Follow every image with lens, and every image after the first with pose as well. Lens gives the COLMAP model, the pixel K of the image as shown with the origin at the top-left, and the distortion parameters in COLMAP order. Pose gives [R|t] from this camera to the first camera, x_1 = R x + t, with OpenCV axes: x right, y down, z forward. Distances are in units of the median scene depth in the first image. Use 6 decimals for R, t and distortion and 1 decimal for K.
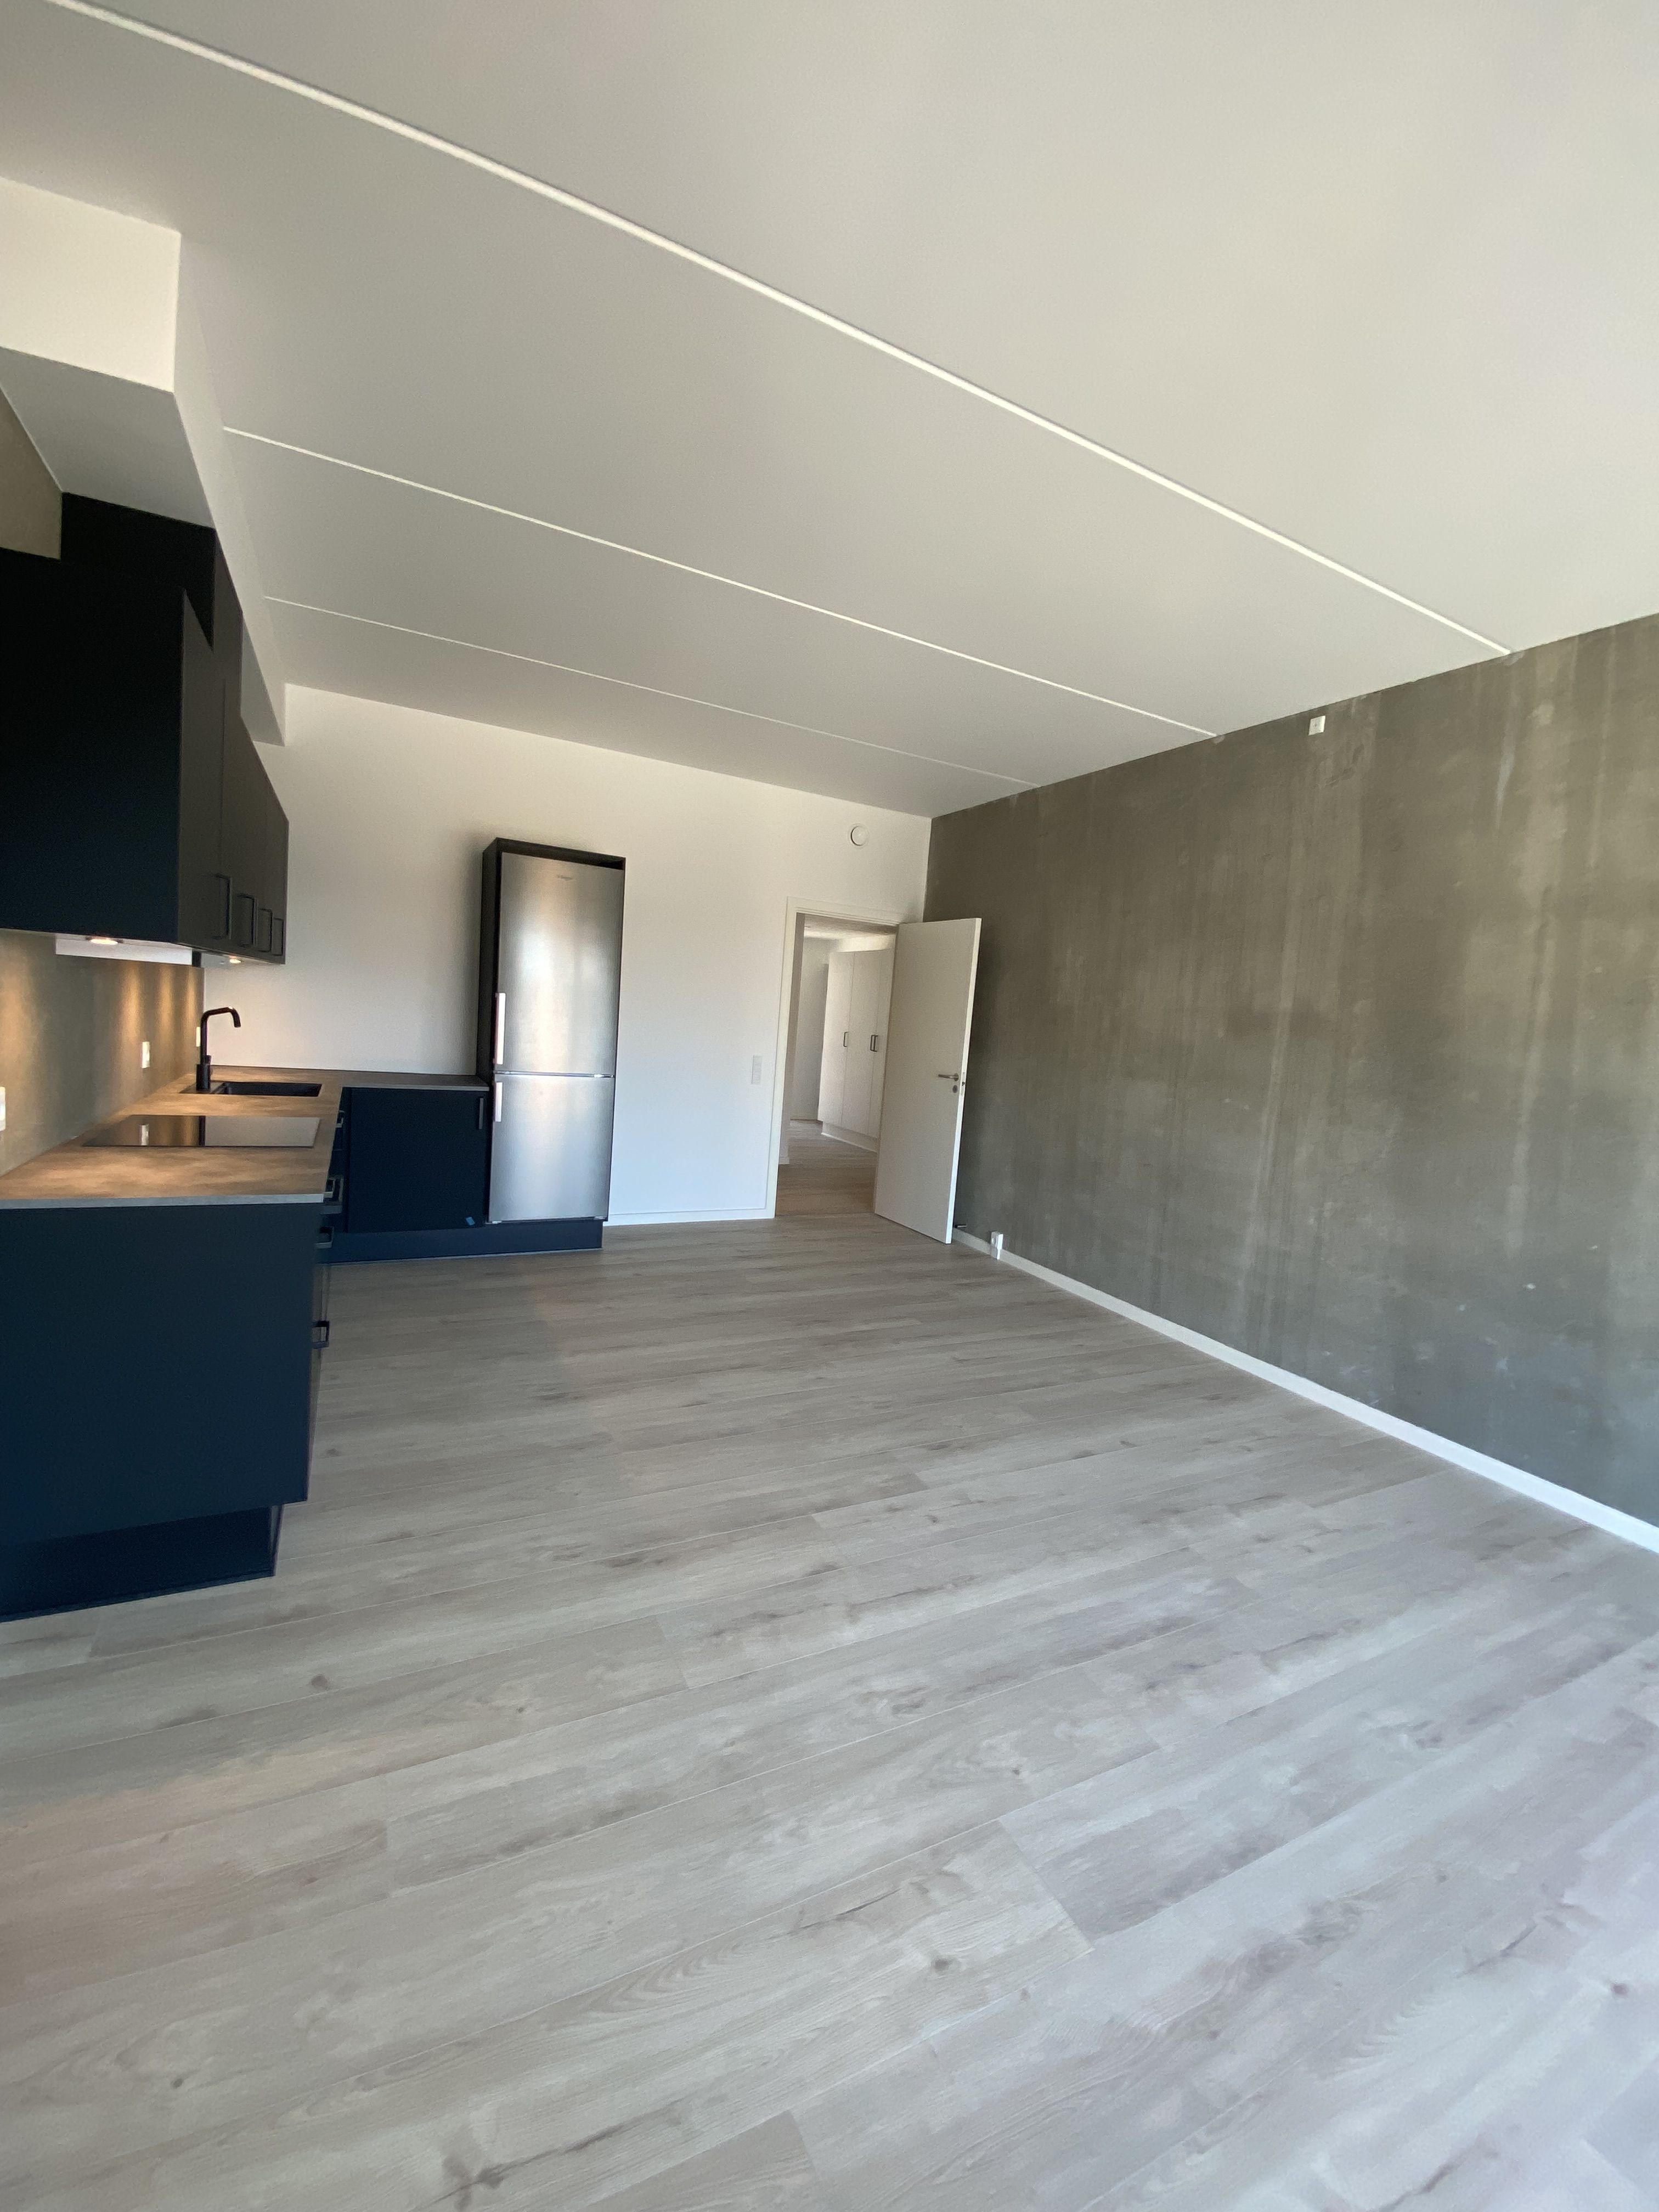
lens RADIAL K [[897.1, 0, 830.5], [0, 897.1, 1112.1], [0, 0, 1]] dist [0.006208, -0.012221]
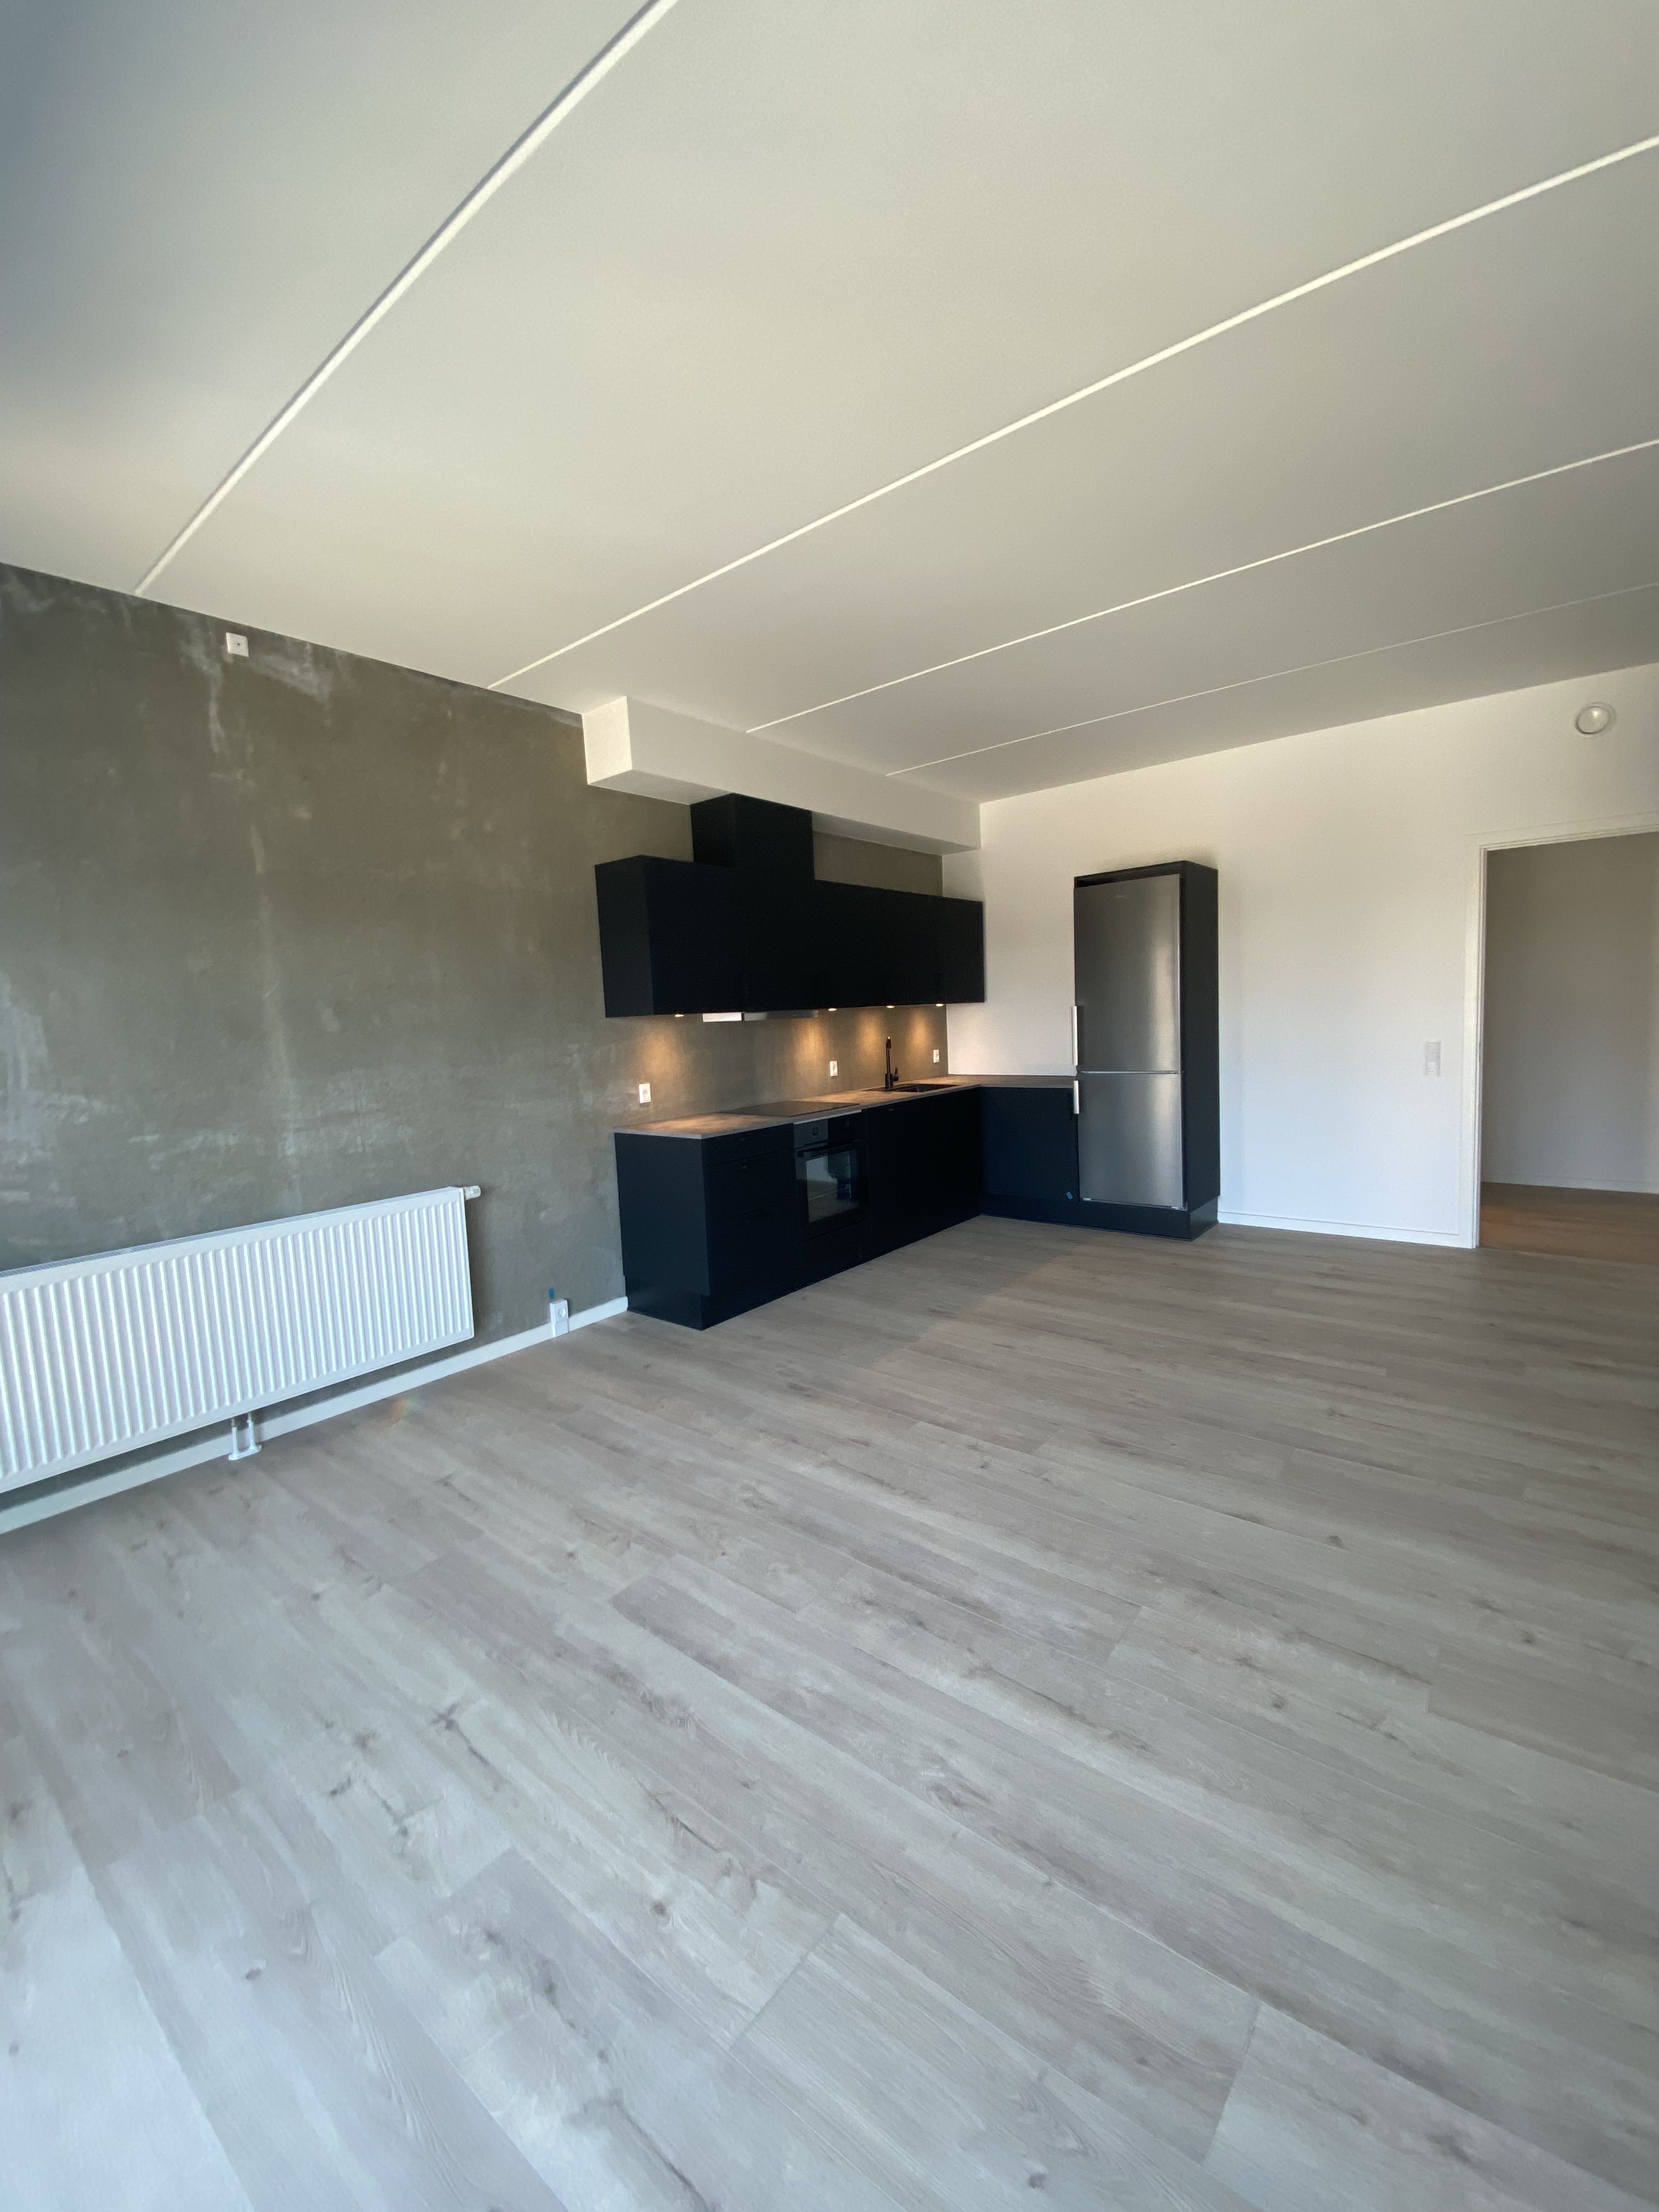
lens RADIAL K [[897.1, 0, 829.4], [0, 897.1, 1095.5], [0, 0, 1]] dist [0.006208, -0.012221]
pose [[0.398846, -0.011931, -0.916940, 1.185425], [-0.029517, 0.999230, -0.025841, 0.050384], [0.916543, 0.037372, 0.398187, 0.441860]]
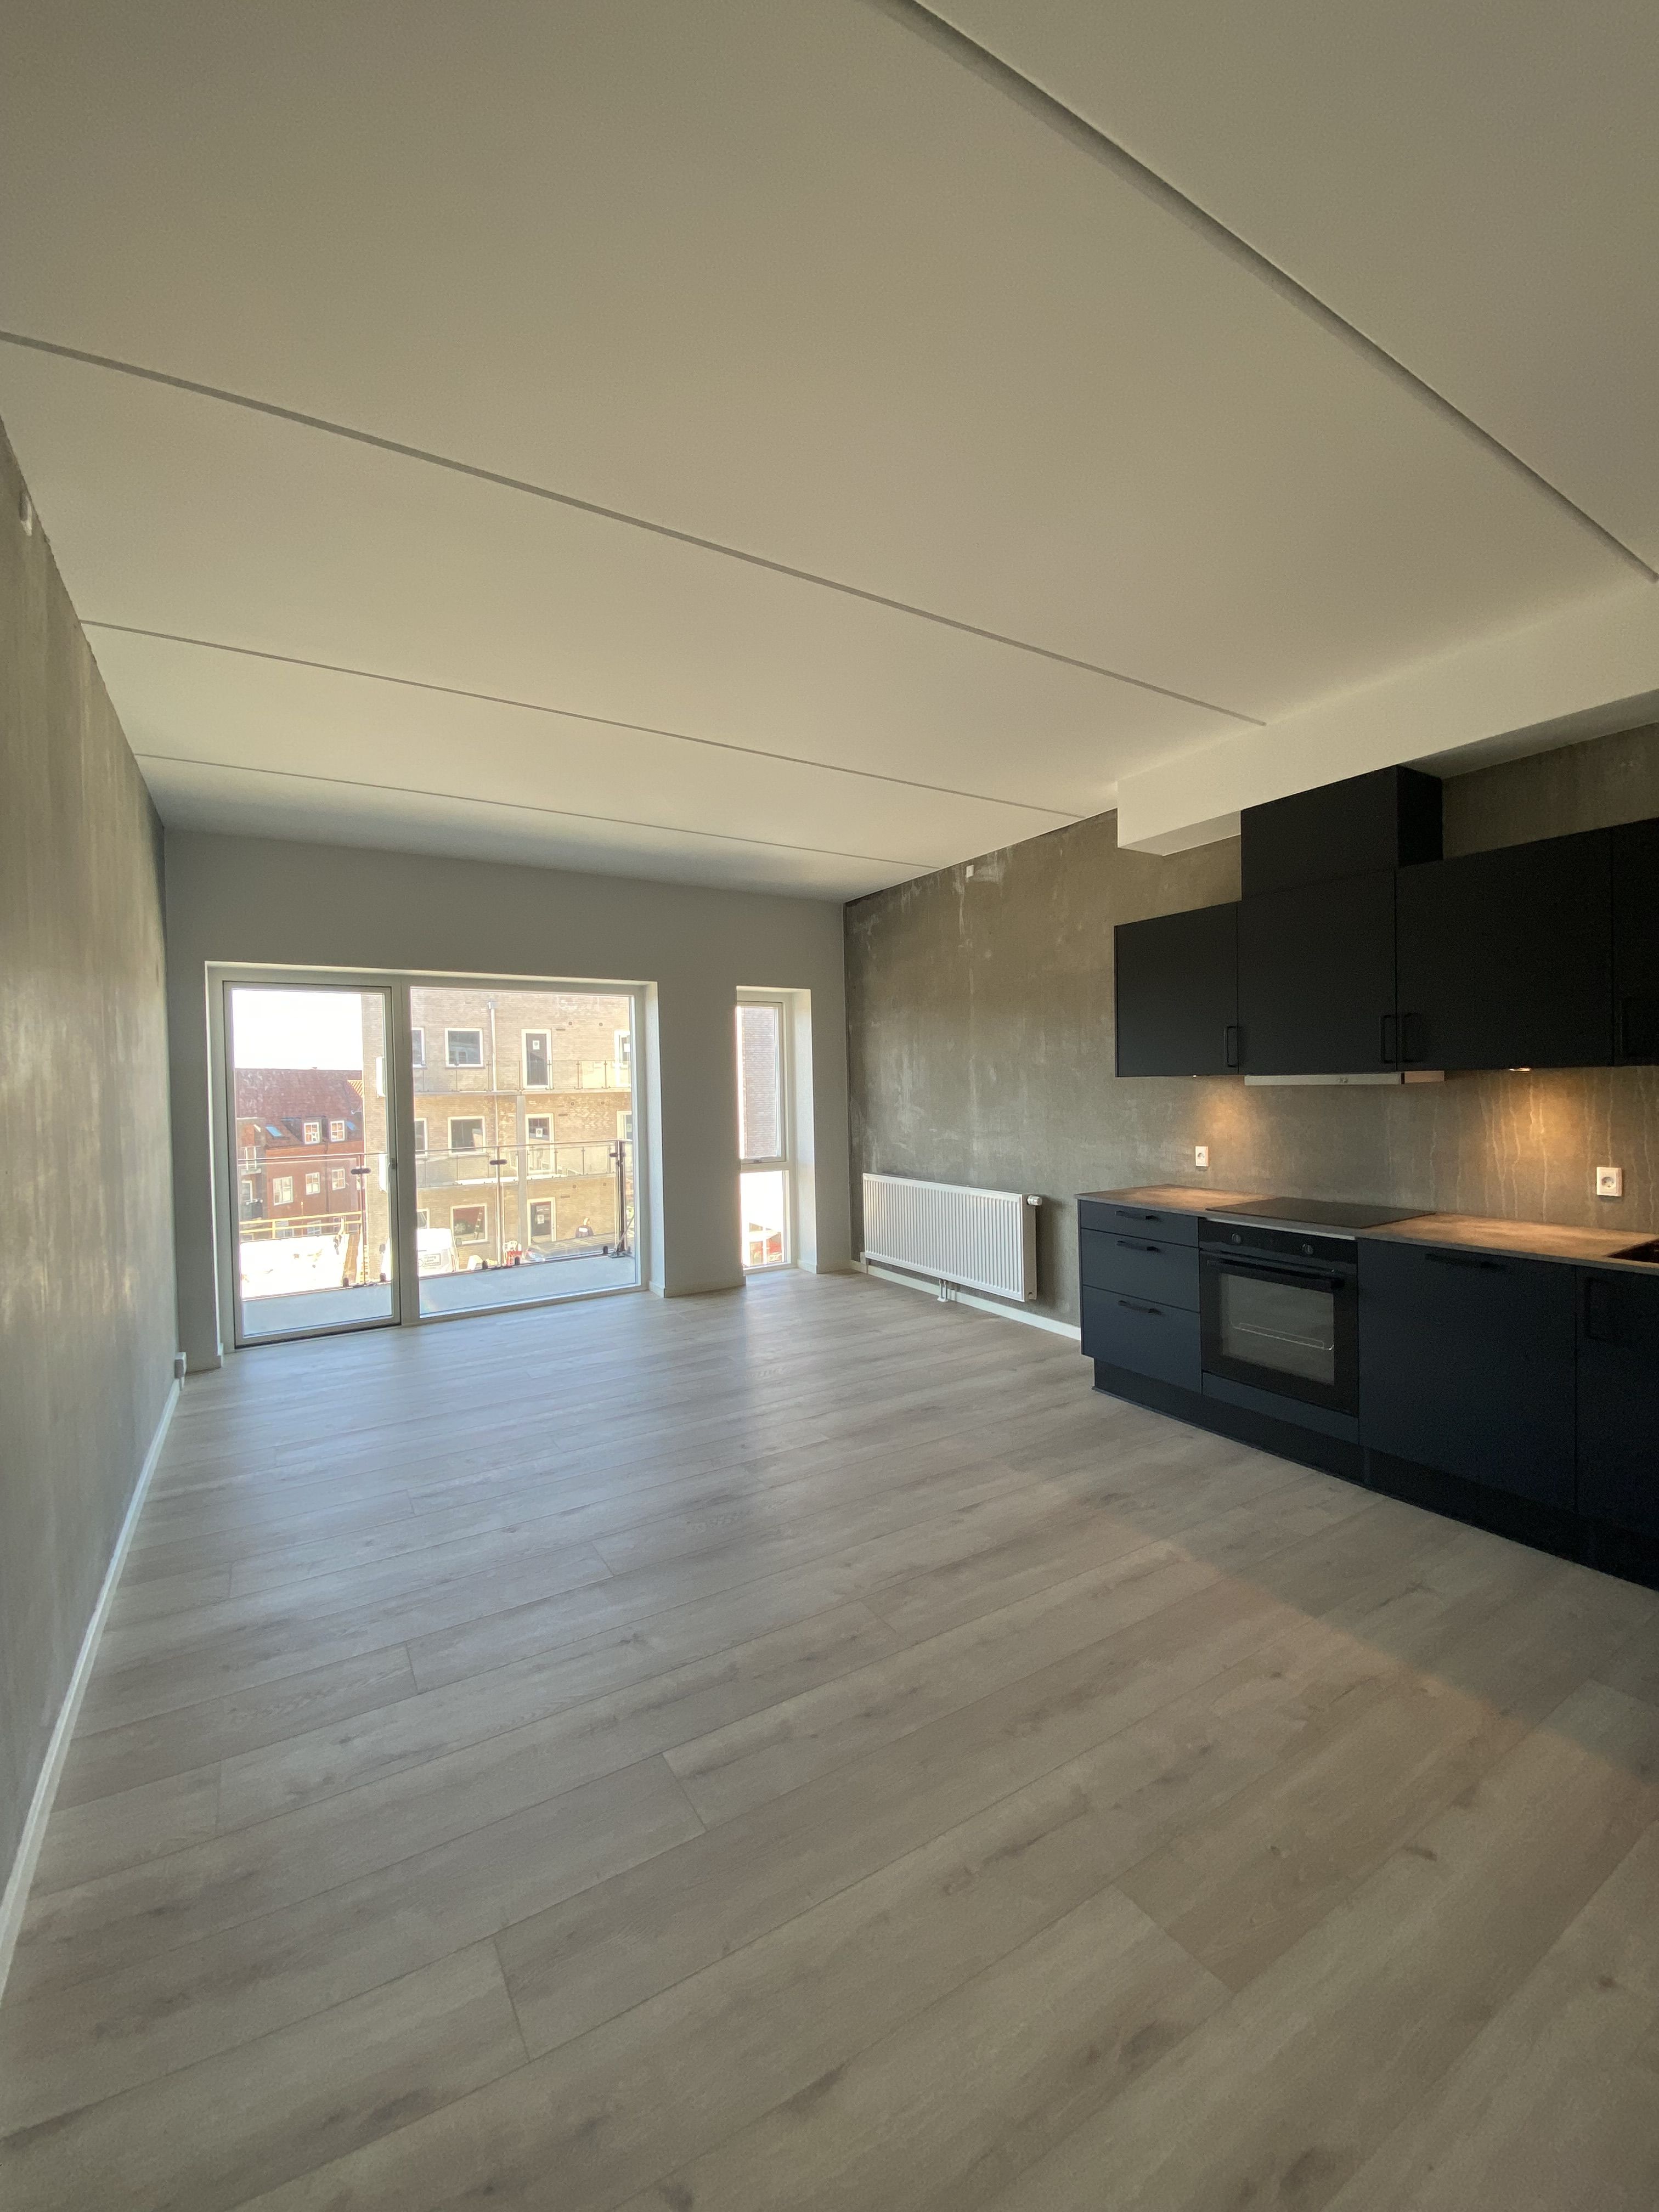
lens RADIAL K [[897.1, 0, 820.9], [0, 897.1, 1084.7], [0, 0, 1]] dist [0.006208, -0.012221]
pose [[-0.996096, -0.058417, -0.066179, 0.134399], [-0.065595, 0.991533, 0.112074, -0.303784], [0.059072, 0.115977, -0.991494, 2.671272]]
